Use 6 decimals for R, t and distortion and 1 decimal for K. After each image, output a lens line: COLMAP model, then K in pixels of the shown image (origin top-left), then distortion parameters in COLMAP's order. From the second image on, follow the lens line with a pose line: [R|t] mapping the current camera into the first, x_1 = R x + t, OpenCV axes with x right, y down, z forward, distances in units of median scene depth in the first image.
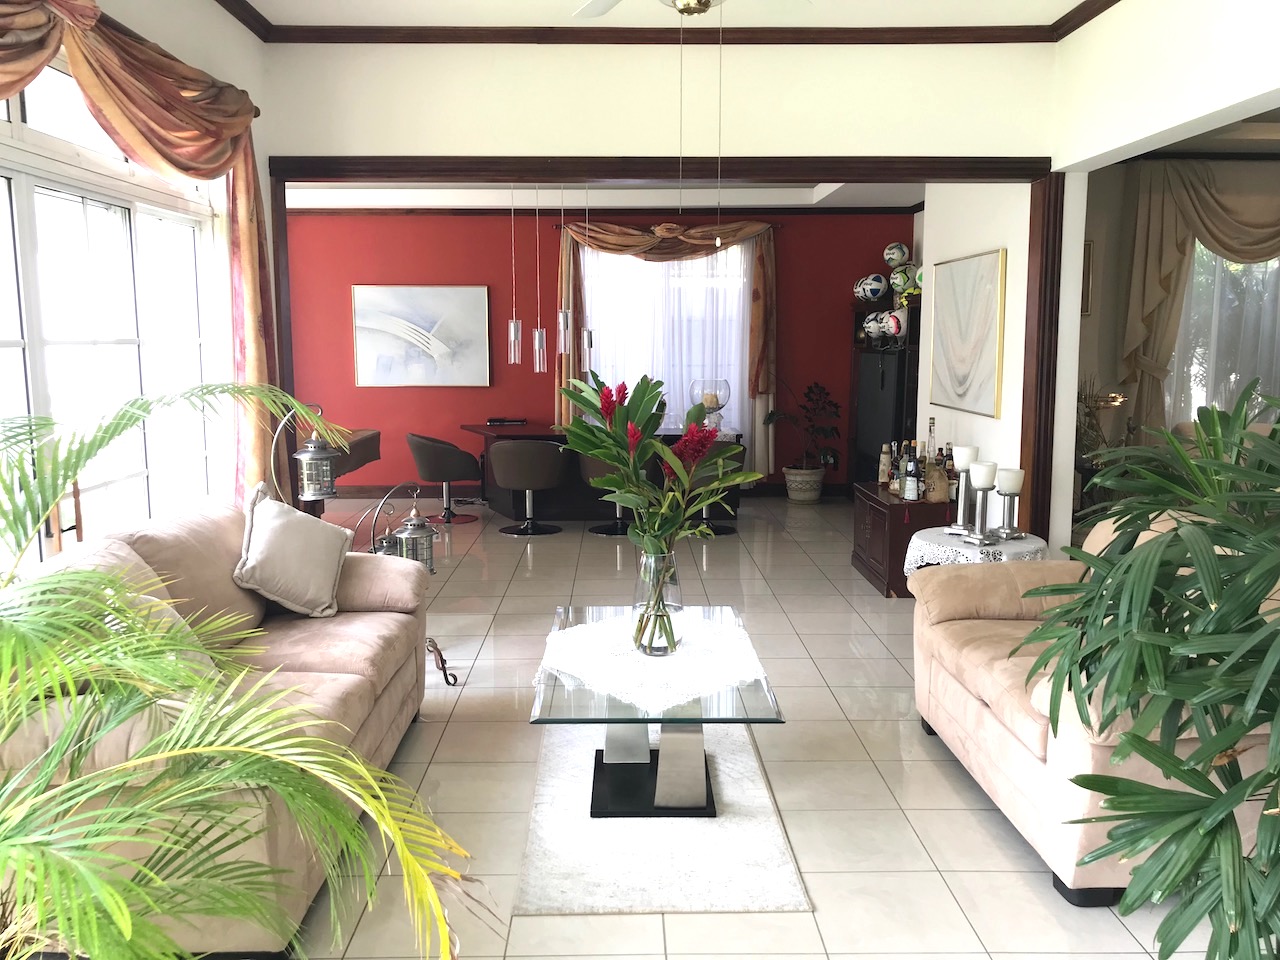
lens RADIAL K [[1056.8, 0, 639.8], [0, 1056.8, 482.6], [0, 0, 1]] dist [0.006376, 0.001248]
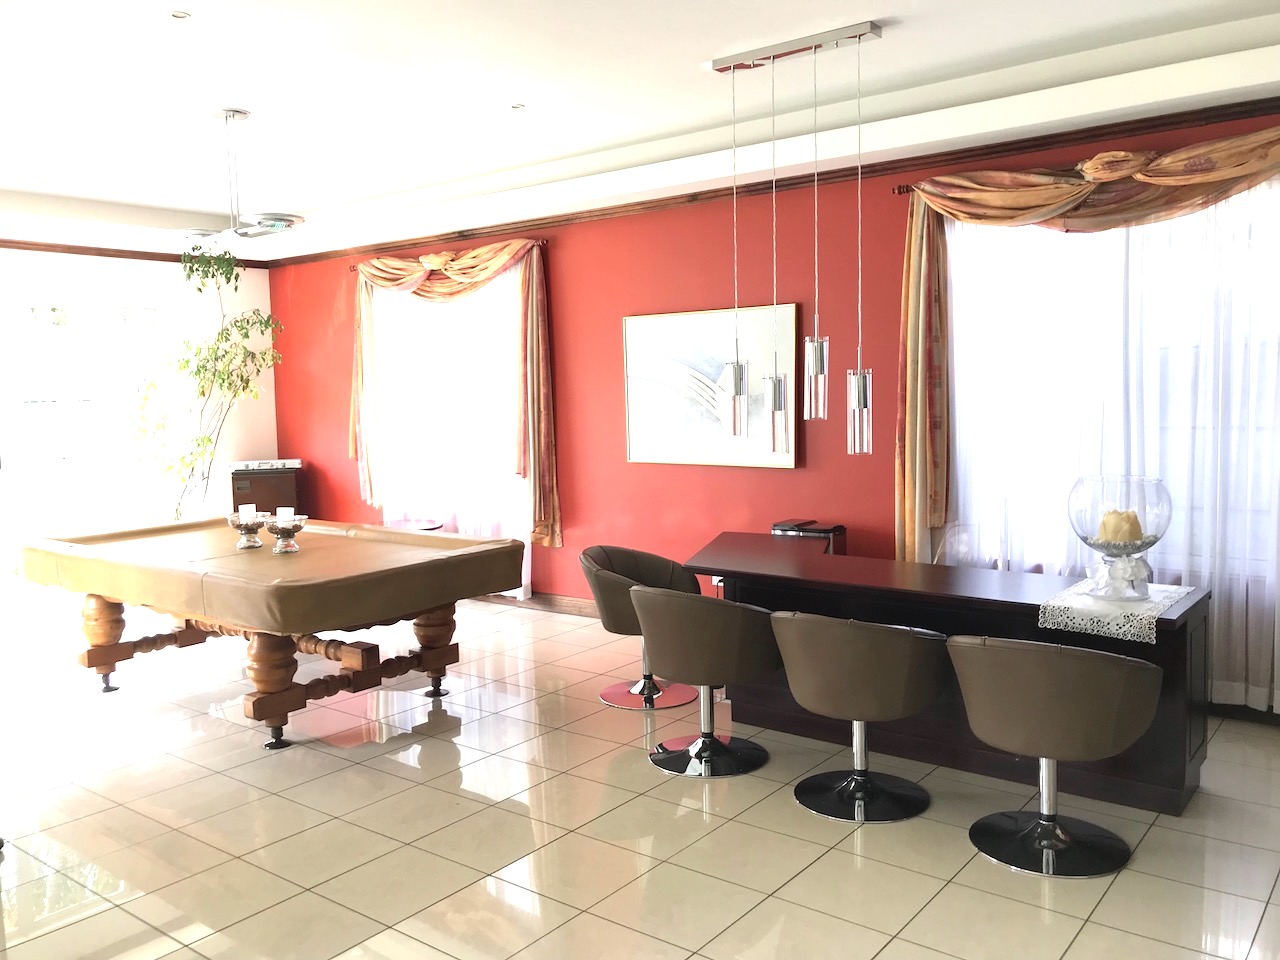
lens RADIAL K [[1056.8, 0, 638.6], [0, 1056.8, 475.4], [0, 0, 1]] dist [0.006376, 0.001248]
pose [[0.773558, 0.032541, -0.632889, 0.175171], [-0.046623, 0.998897, -0.005625, -0.080043], [0.632008, 0.033858, 0.774222, 0.478912]]
